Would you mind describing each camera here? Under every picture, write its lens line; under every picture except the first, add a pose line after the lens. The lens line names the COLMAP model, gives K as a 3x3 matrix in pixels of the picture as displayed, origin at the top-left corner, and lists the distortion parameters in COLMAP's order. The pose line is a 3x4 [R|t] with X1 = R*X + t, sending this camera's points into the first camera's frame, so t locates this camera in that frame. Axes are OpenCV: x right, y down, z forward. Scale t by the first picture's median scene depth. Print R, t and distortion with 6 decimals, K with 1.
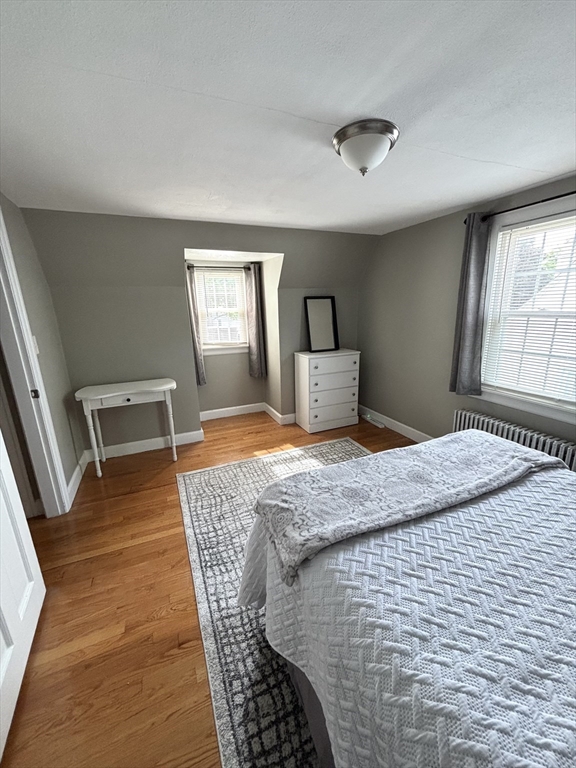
lens RADIAL K [[308.7, 0, 286.6], [0, 308.7, 386.9], [0, 0, 1]] dist [0.003988, -0.000708]
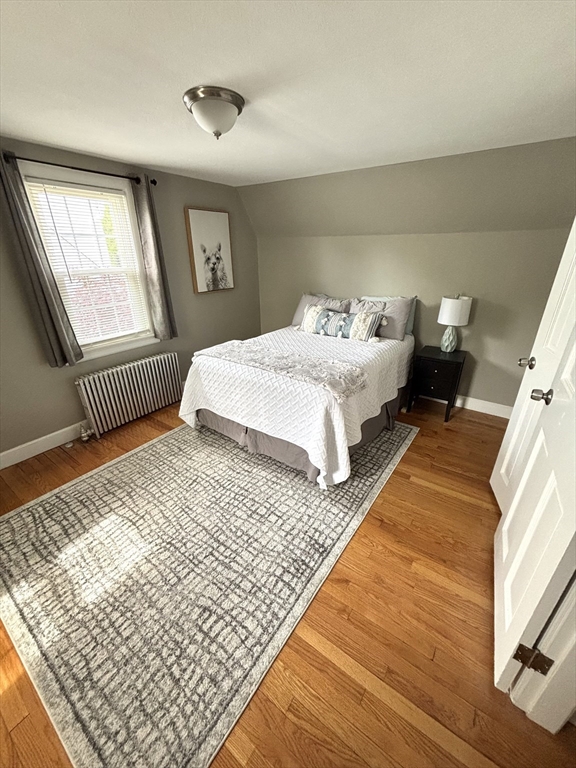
lens RADIAL K [[308.7, 0, 291.3], [0, 308.7, 386.7], [0, 0, 1]] dist [0.003988, -0.000708]
pose [[-0.519875, -0.318741, 0.792549, -0.862592], [0.237414, 0.837317, 0.492478, -0.353360], [-0.820588, 0.444189, -0.359626, 1.303999]]
